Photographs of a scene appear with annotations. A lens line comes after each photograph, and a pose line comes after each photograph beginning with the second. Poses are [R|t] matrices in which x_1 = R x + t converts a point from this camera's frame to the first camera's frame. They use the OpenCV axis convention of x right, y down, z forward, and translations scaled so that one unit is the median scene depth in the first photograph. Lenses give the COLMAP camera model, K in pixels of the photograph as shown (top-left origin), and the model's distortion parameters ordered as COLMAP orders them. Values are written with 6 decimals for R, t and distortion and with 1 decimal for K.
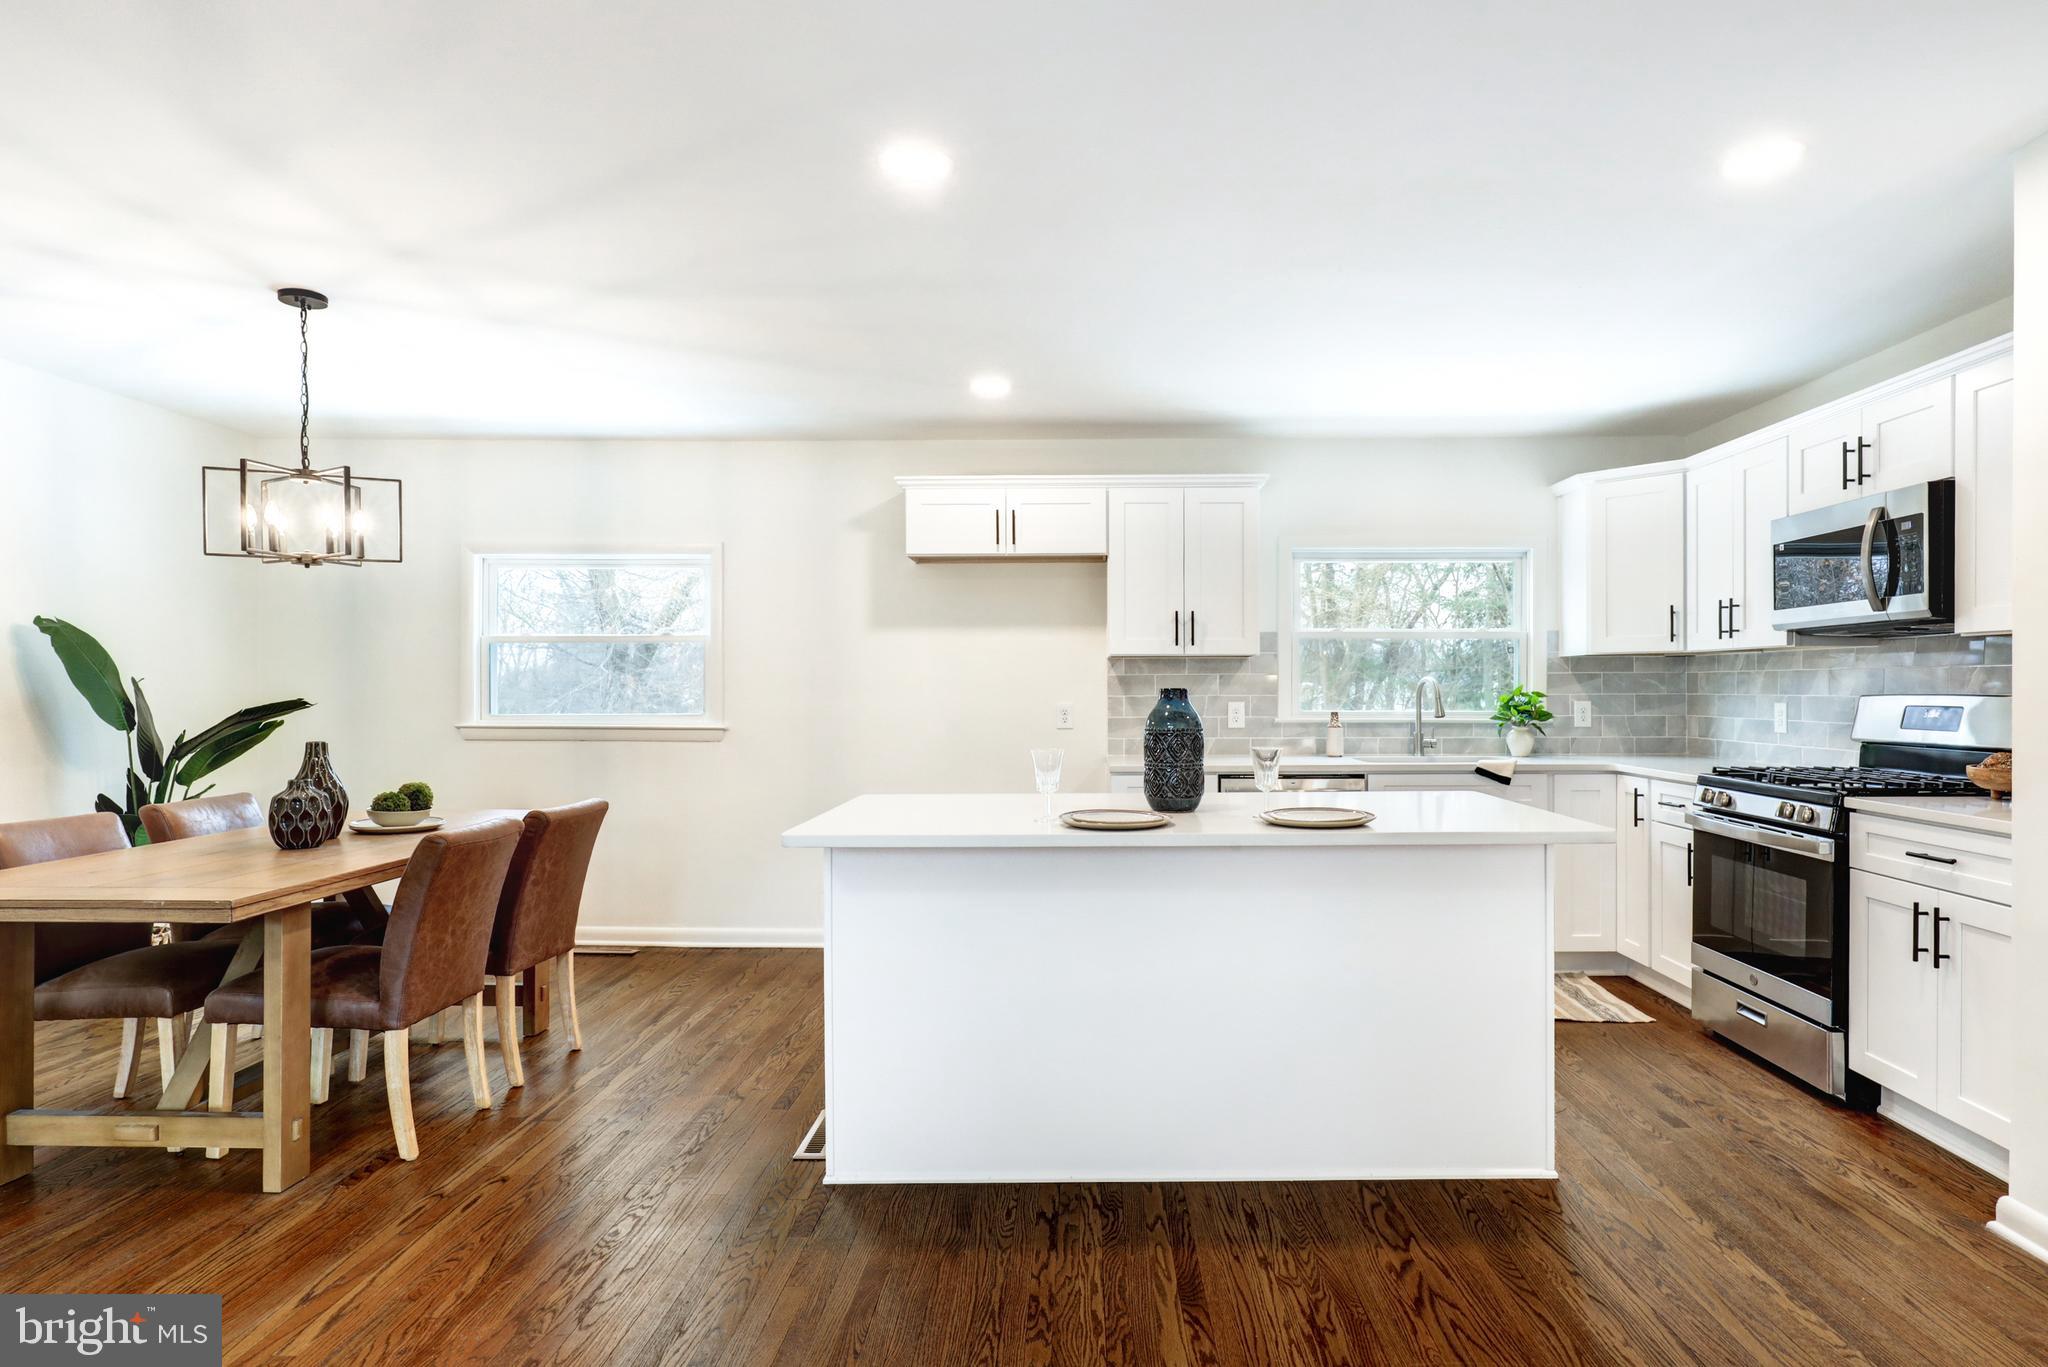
lens RADIAL K [[1108.7, 0, 1069.9], [0, 1108.7, 699.0], [0, 0, 1]] dist [-0.002880, -0.001212]
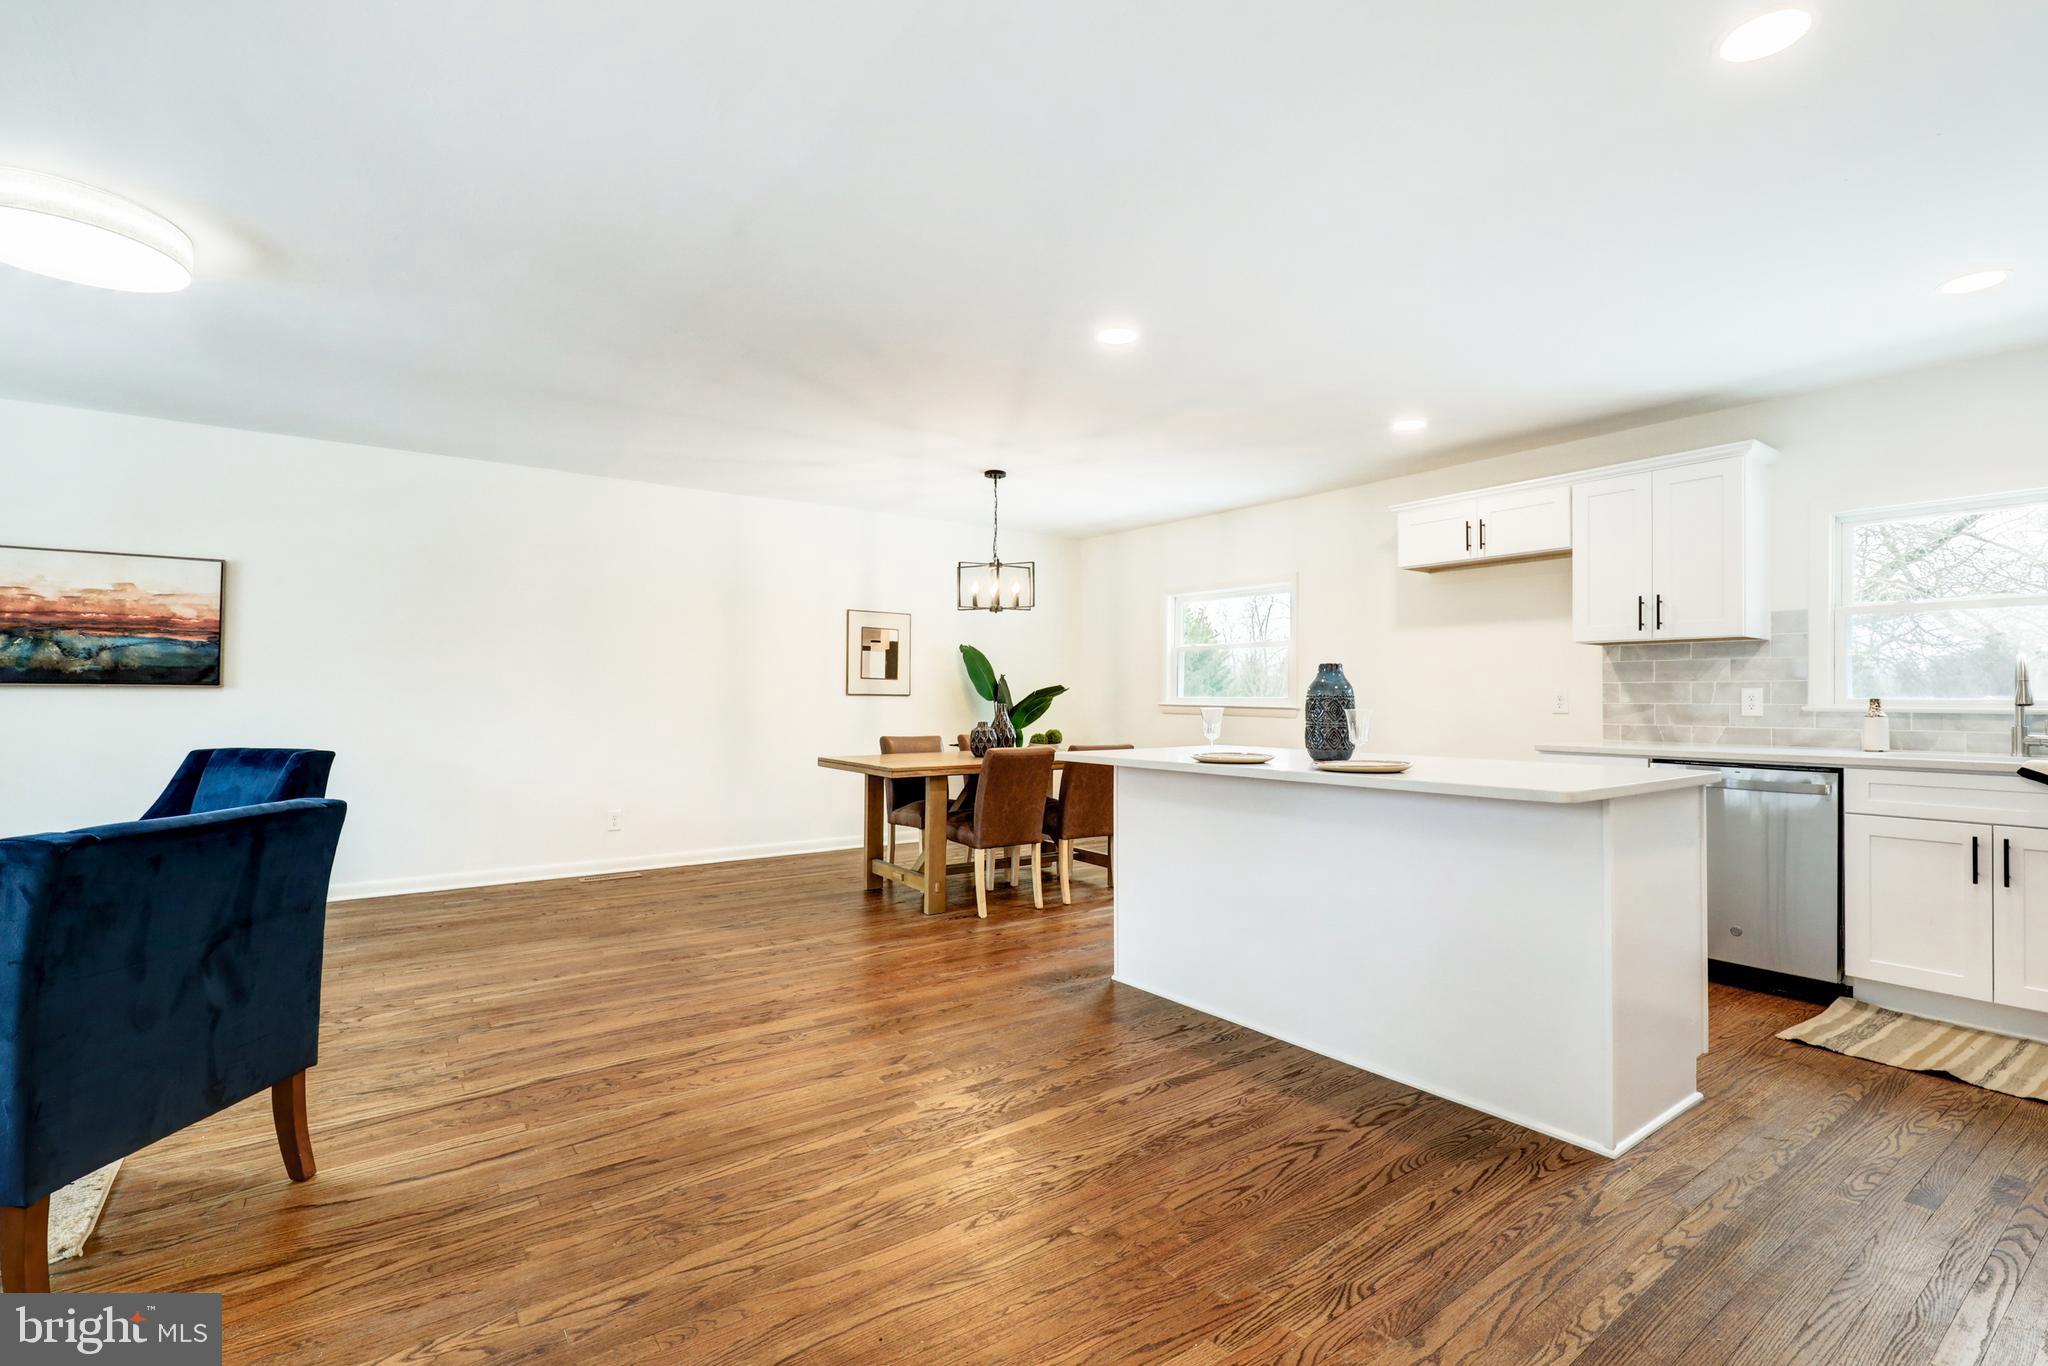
lens RADIAL K [[930.8, 0, 1032.4], [0, 930.8, 694.5], [0, 0, 1]] dist [-0.002528, 0.000297]
pose [[0.599569, 0.003699, -0.800315, 0.598190], [-0.012977, 0.999903, -0.005100, 0.028729], [0.800218, 0.013444, 0.599559, 0.076788]]
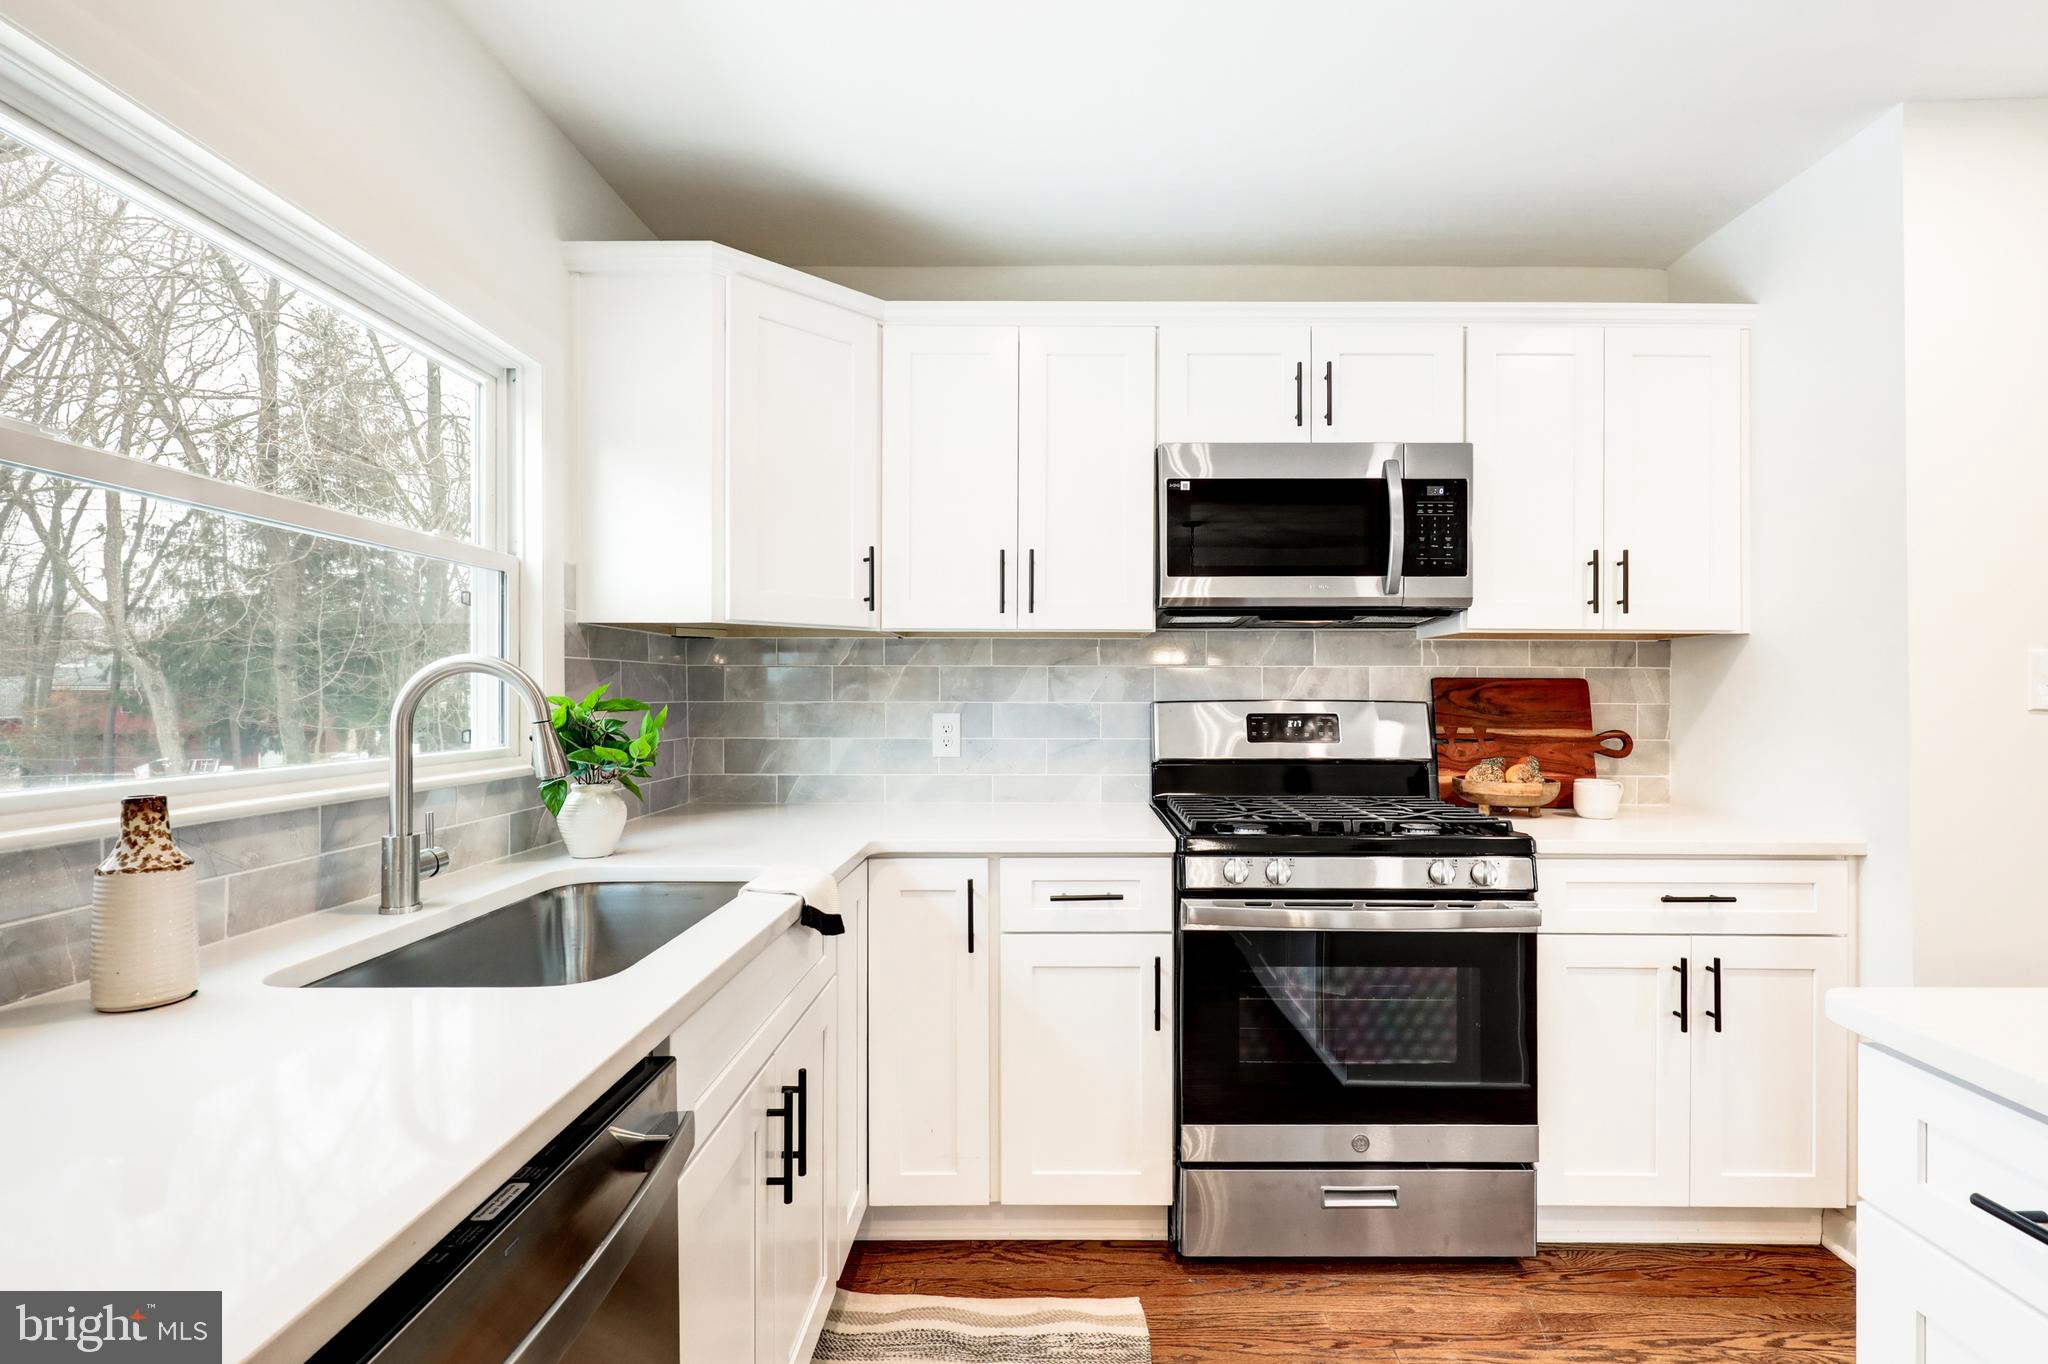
lens RADIAL K [[934.6, 0, 1058.9], [0, 934.6, 688.4], [0, 0, 1]] dist [-0.002663, -0.000171]
pose [[-0.020794, 0.006425, 0.999763, 0.074028], [0.008269, 0.999946, -0.006254, -0.009721], [-0.999750, 0.008137, -0.020846, 1.170129]]
